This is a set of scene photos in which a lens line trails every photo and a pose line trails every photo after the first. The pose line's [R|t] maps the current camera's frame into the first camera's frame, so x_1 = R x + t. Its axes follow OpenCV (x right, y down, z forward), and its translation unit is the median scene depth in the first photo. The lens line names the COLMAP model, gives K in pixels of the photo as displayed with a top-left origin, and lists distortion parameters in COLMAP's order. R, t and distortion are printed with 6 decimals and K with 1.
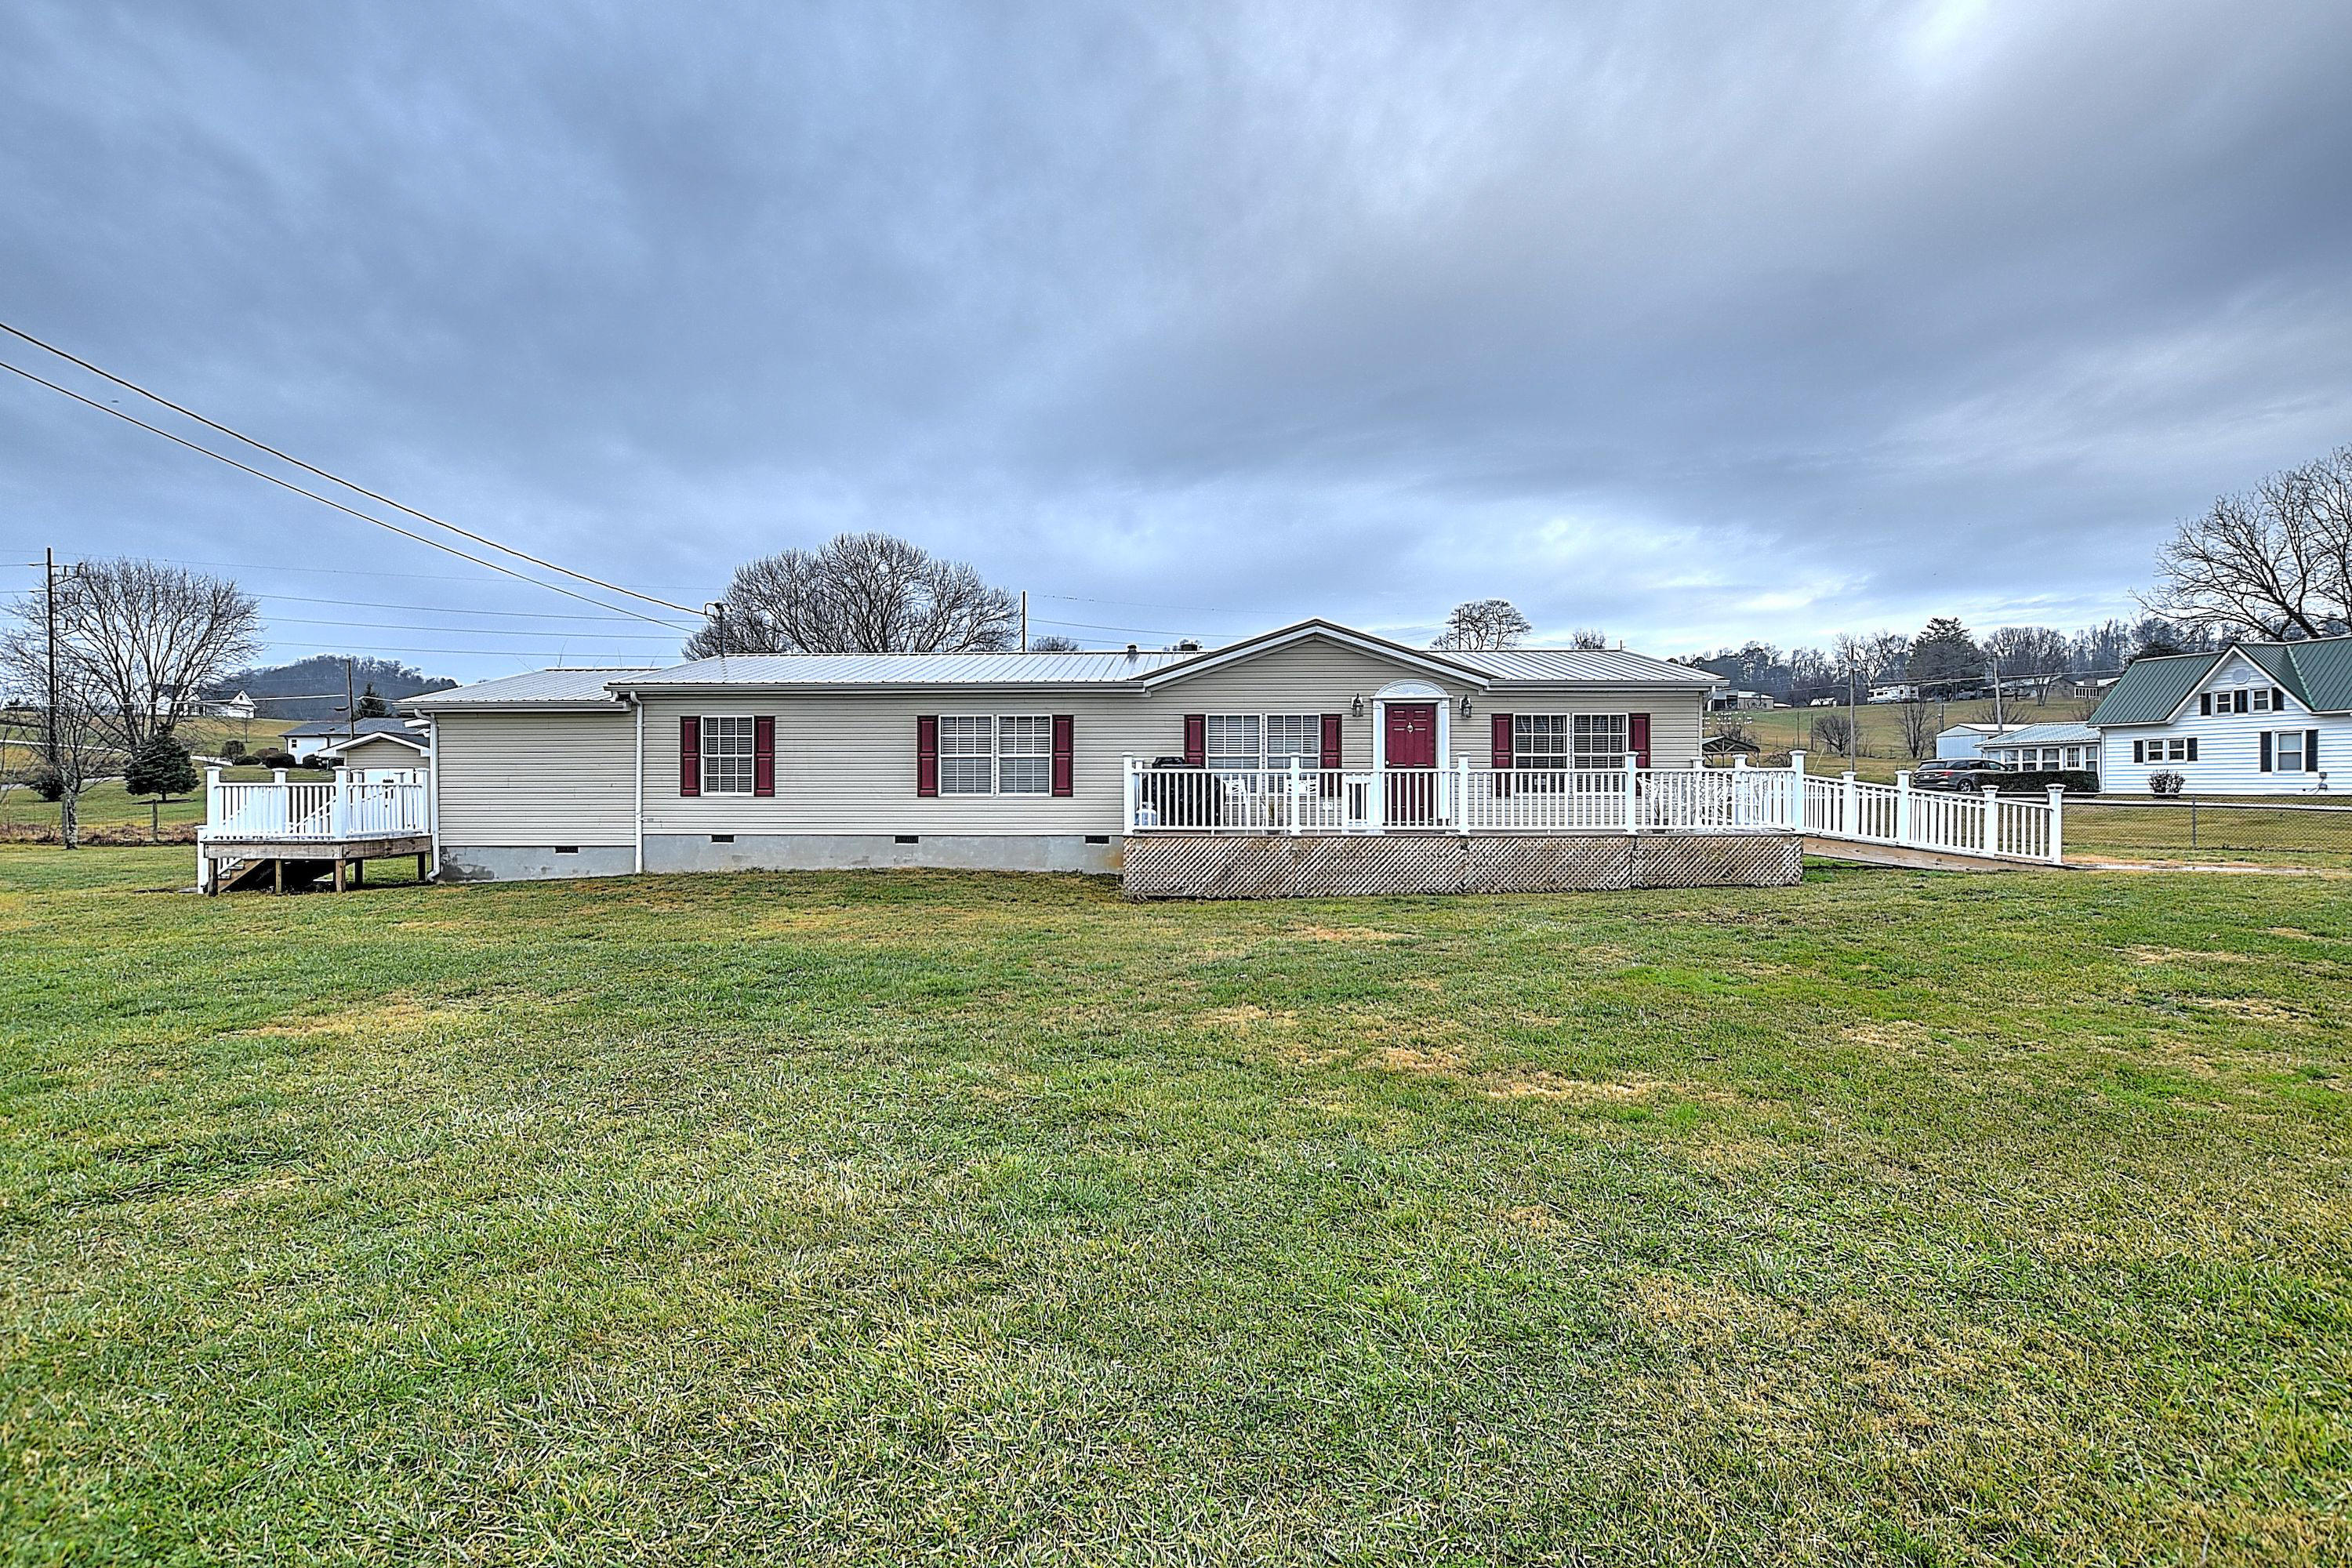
lens RADIAL K [[1047.9, 0, 1157.7], [0, 1047.9, 791.1], [0, 0, 1]] dist [-0.041443, 0.008924]
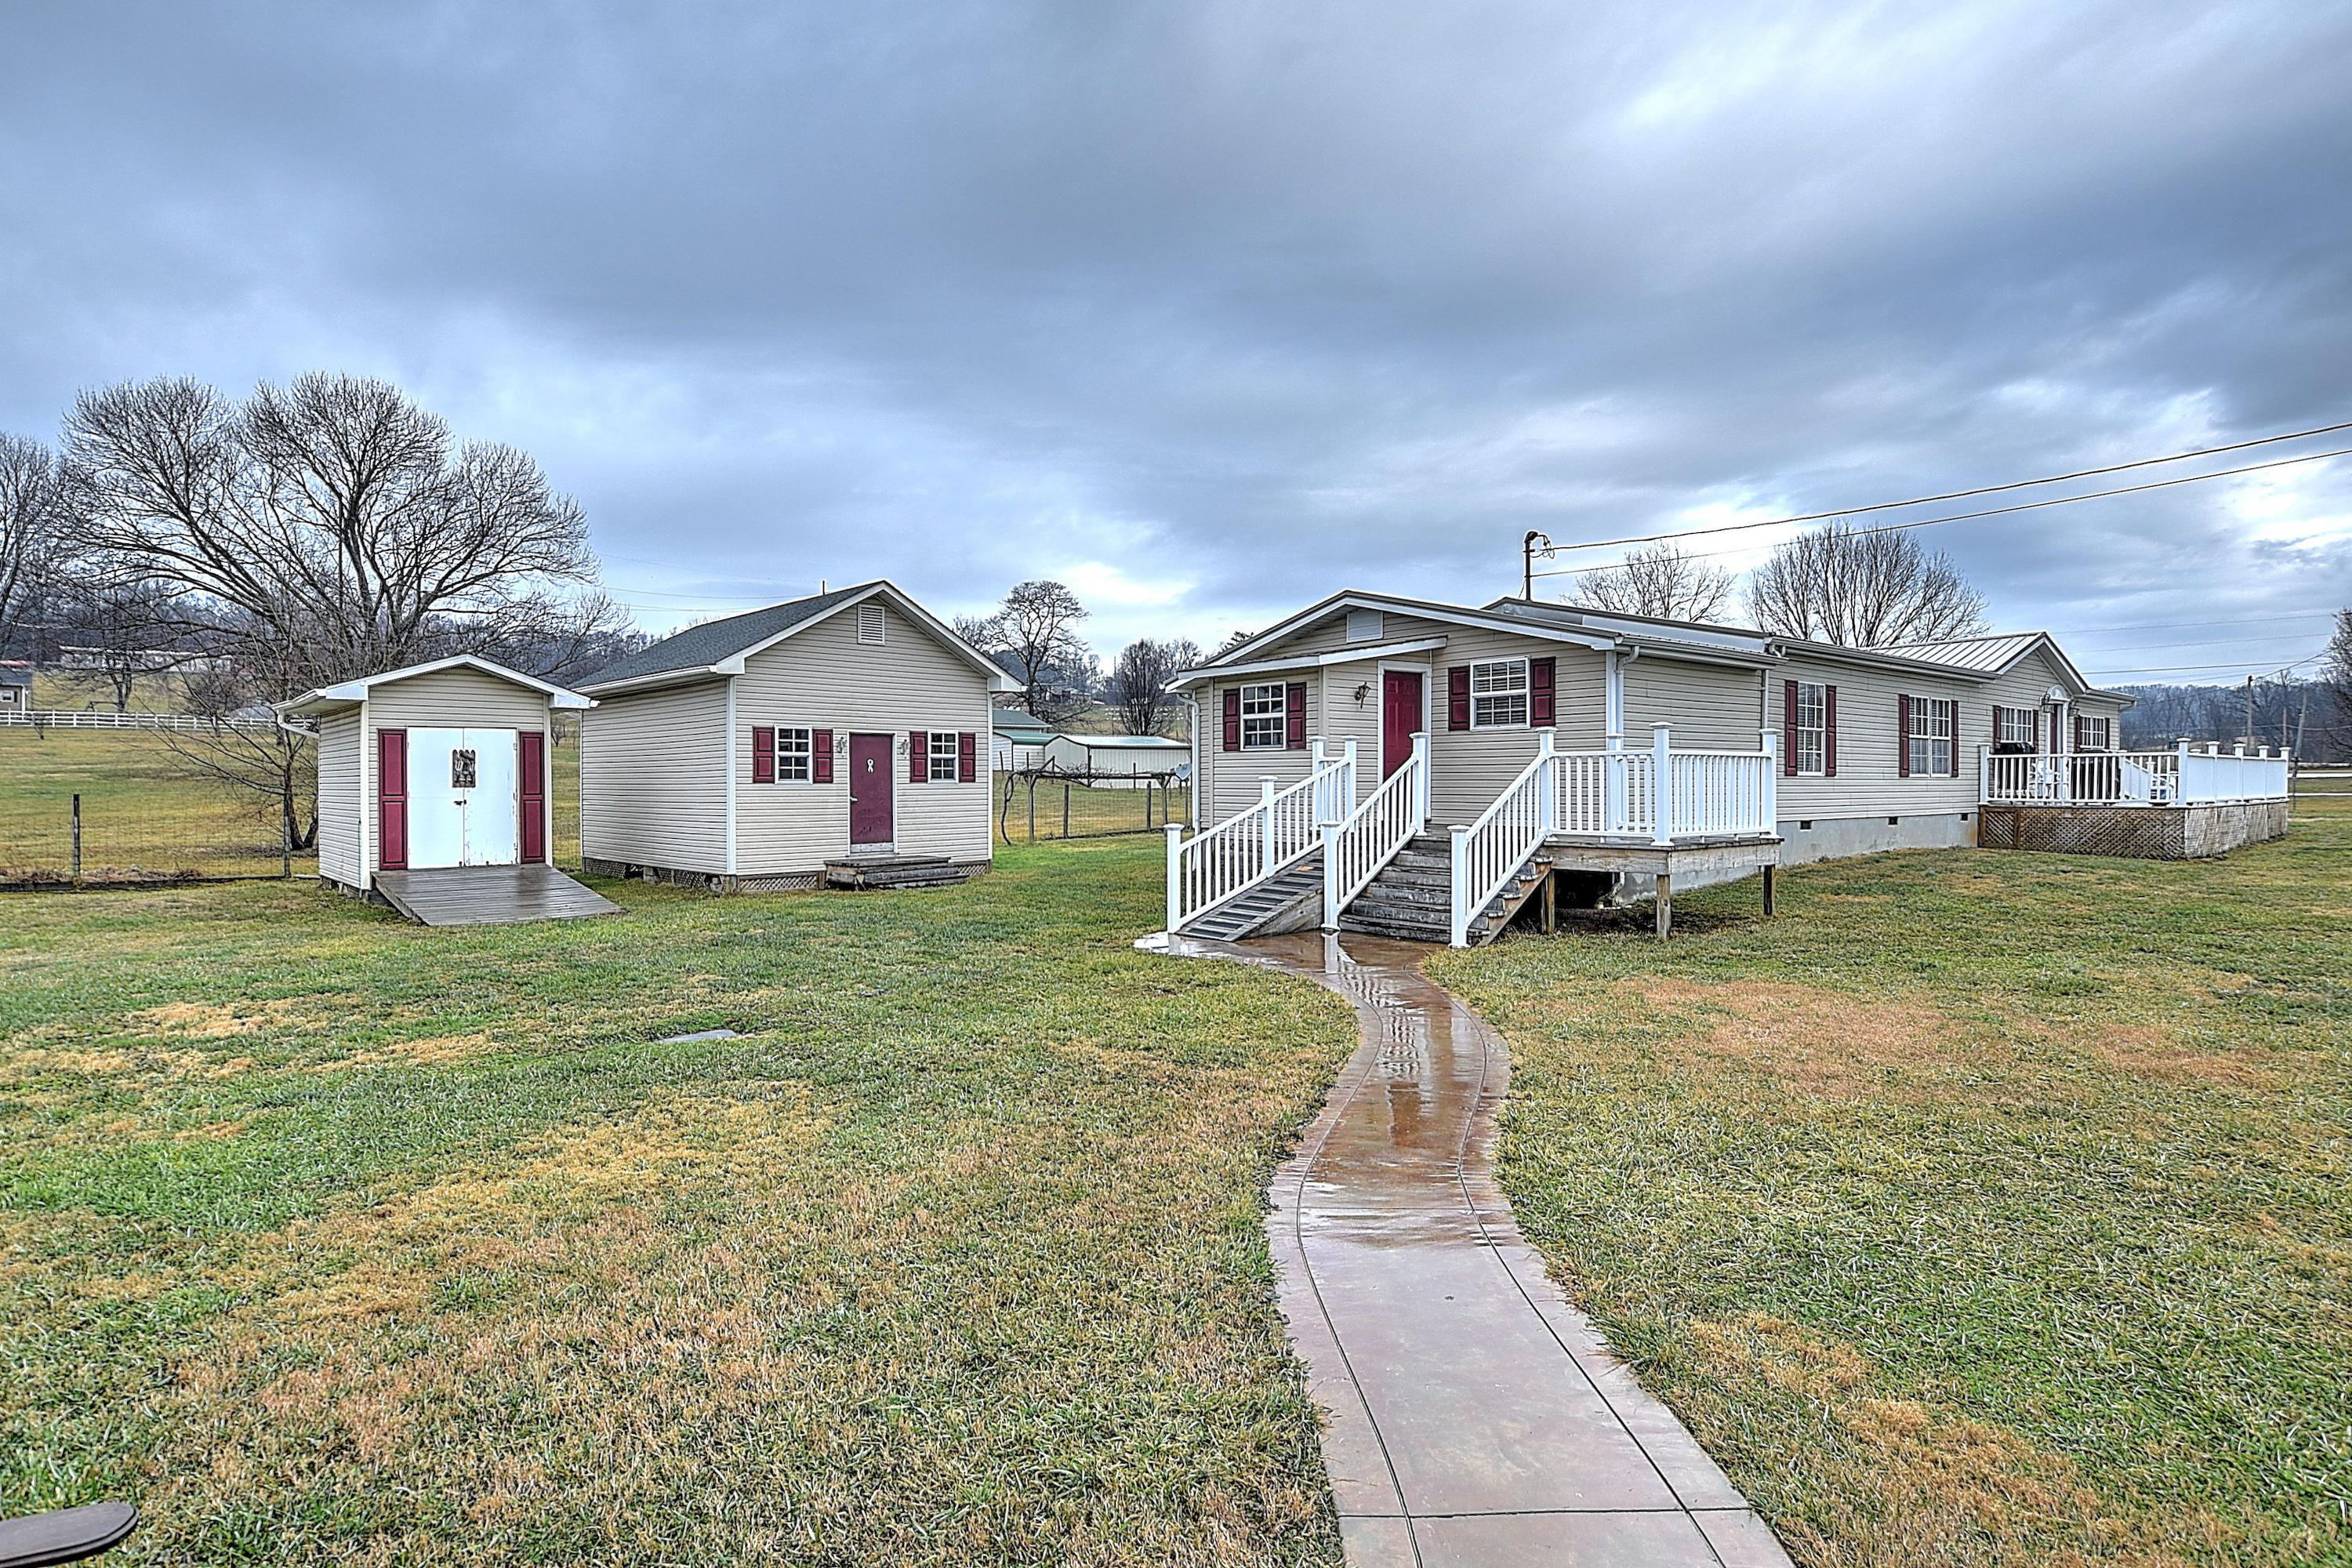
lens RADIAL K [[1168.0, 0, 1152.3], [0, 1168.0, 786.1], [0, 0, 1]] dist [-0.016184, -0.000056]
pose [[0.775881, -0.002559, 0.630874, -0.787611], [0.002518, 0.999996, 0.000959, 0.006218], [-0.630874, 0.000844, 0.775884, 0.326462]]
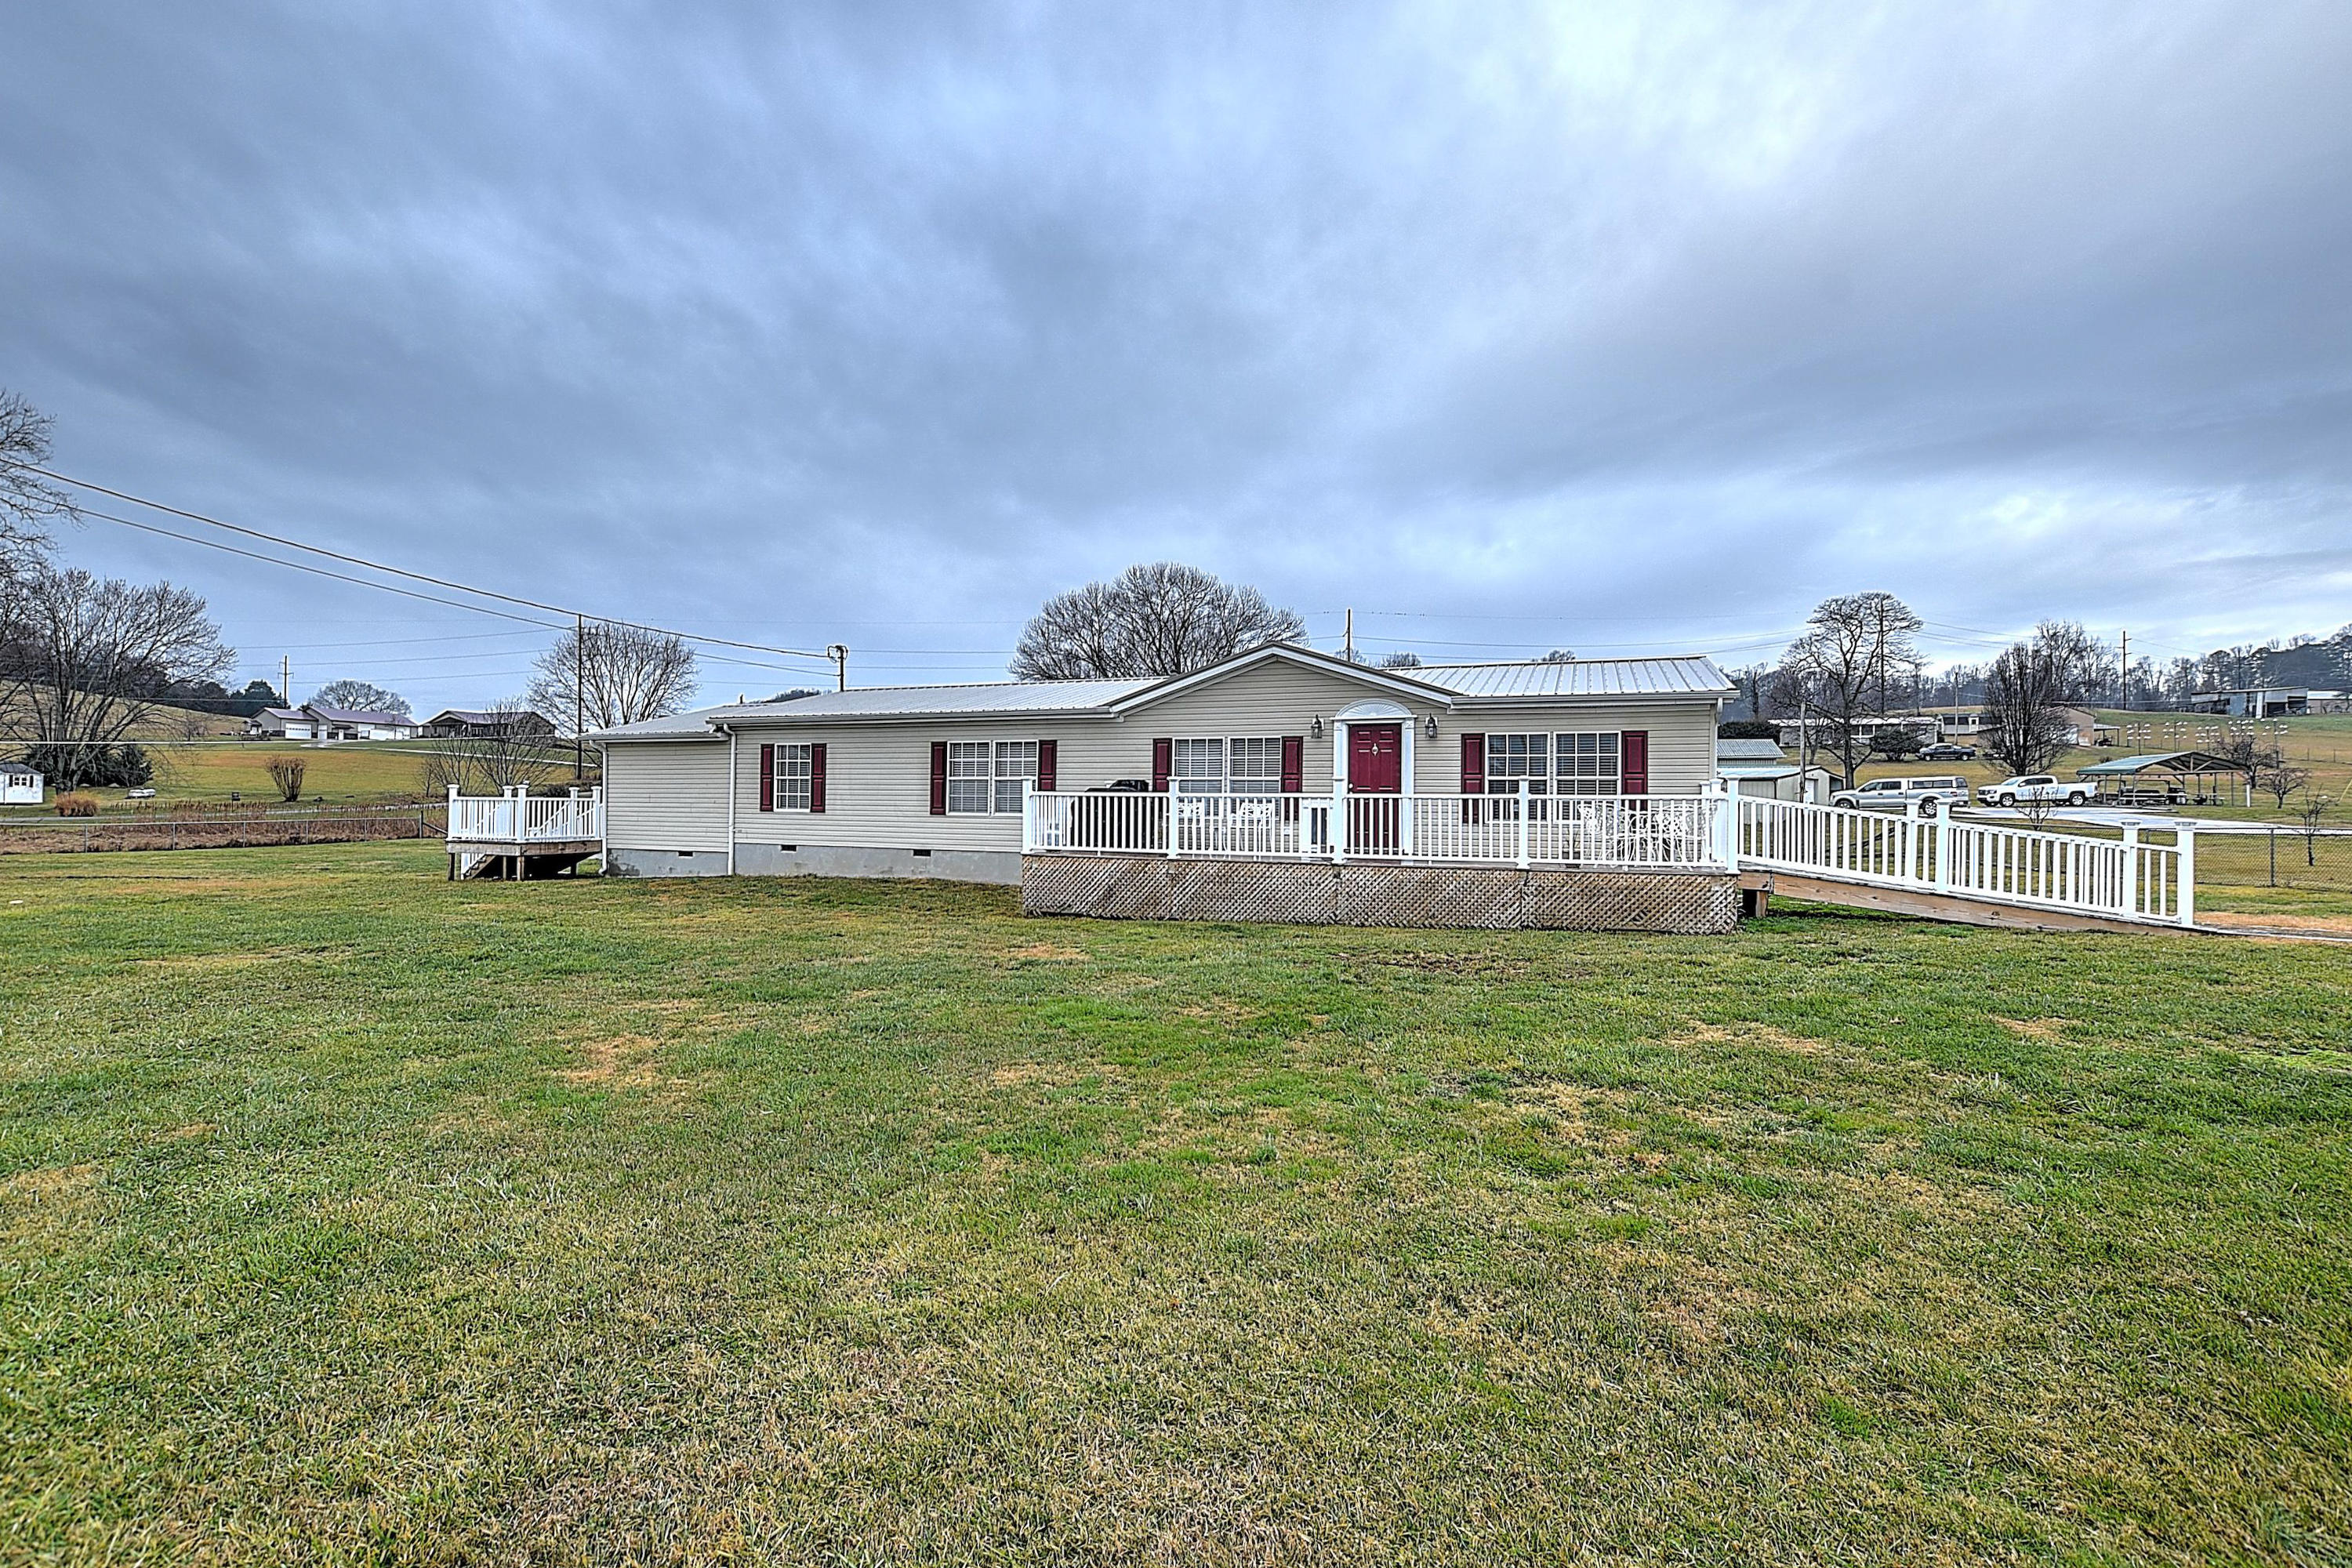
lens RADIAL K [[1047.9, 0, 1157.7], [0, 1047.9, 791.1], [0, 0, 1]] dist [-0.041443, 0.008924]
pose [[0.937359, 0.006481, -0.348304, 0.208098], [-0.013684, 0.999740, -0.018225, -0.001594], [0.348095, 0.021850, 0.937205, 0.023178]]
